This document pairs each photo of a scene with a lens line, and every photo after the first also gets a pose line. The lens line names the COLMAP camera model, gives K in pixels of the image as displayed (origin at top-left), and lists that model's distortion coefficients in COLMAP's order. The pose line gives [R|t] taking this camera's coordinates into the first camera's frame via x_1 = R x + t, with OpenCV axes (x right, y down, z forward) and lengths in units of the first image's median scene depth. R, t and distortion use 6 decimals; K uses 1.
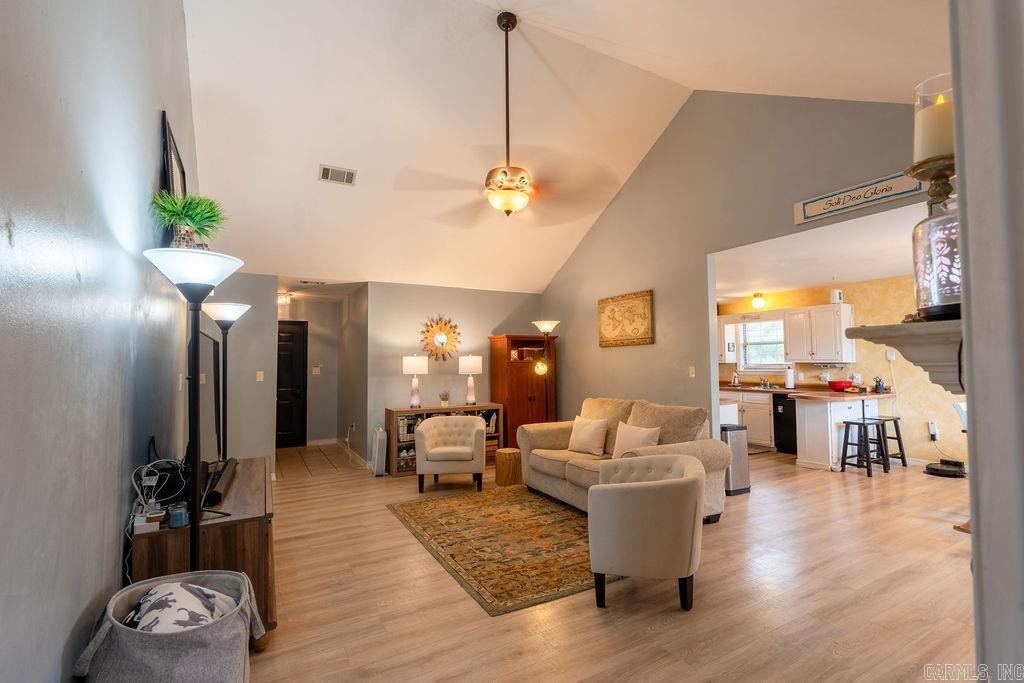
lens RADIAL K [[459.6, 0, 511.0], [0, 459.6, 340.8], [0, 0, 1]] dist [-0.007743, 0.002332]
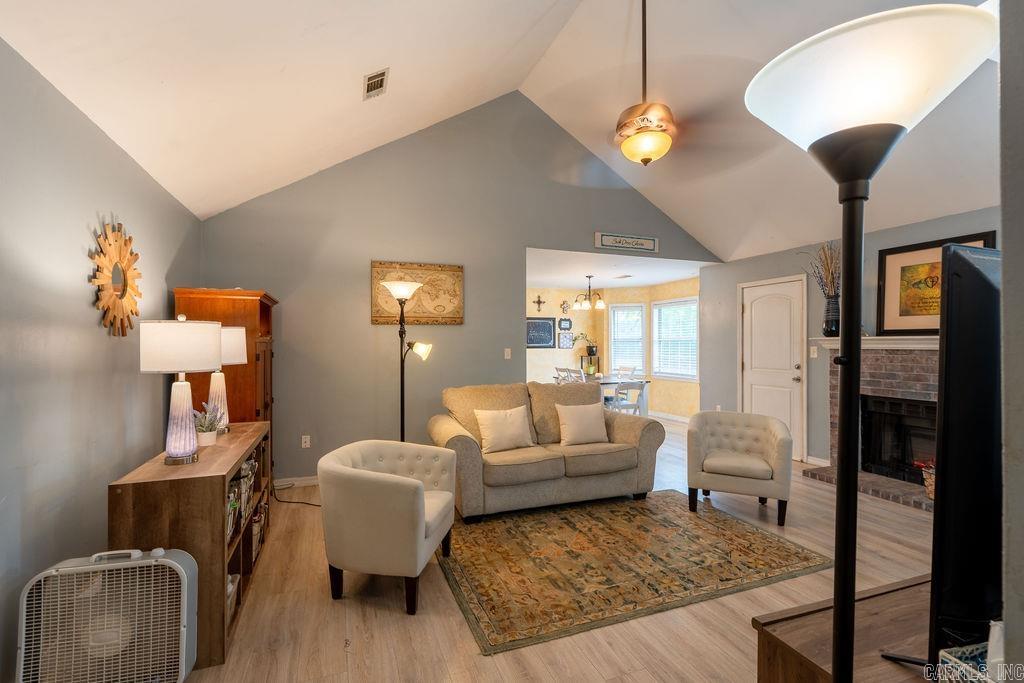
lens RADIAL K [[459.6, 0, 508.0], [0, 459.6, 339.6], [0, 0, 1]] dist [-0.007743, 0.002332]
pose [[0.146422, 0.019589, 0.989028, -0.748453], [-0.047592, 0.998786, -0.012737, 0.056814], [-0.988077, -0.045205, 0.147176, 0.967019]]
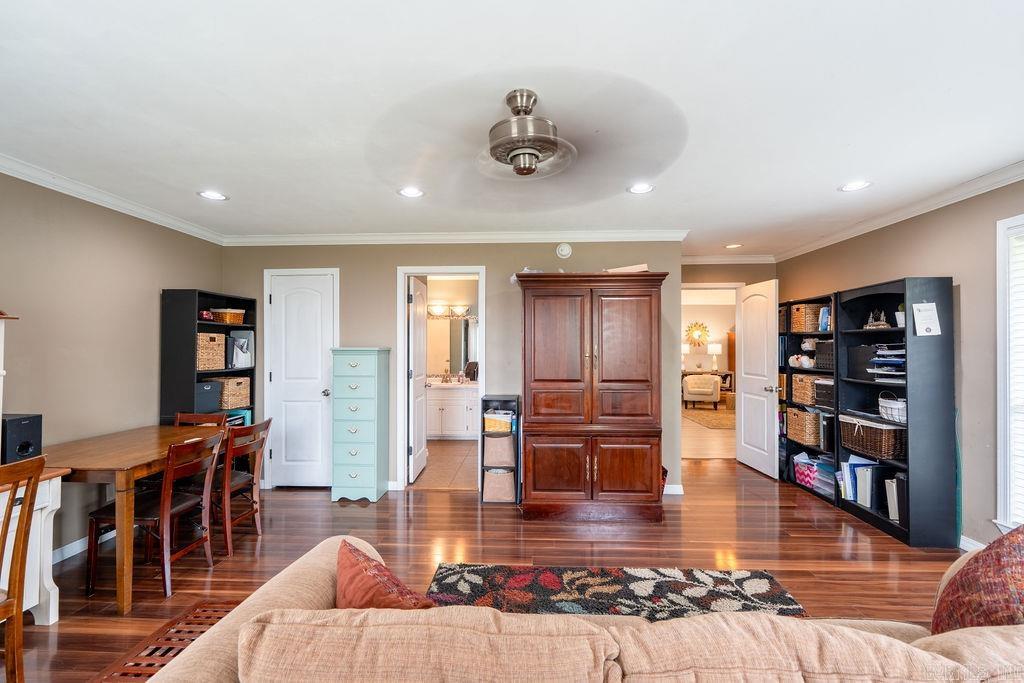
lens RADIAL K [[459.6, 0, 511.1], [0, 459.6, 343.7], [0, 0, 1]] dist [-0.007743, 0.002332]
pose [[0.850970, 0.003248, -0.525204, 0.248221], [0.018115, 0.999204, 0.035532, -0.064071], [0.524902, -0.039750, 0.850234, -1.318137]]
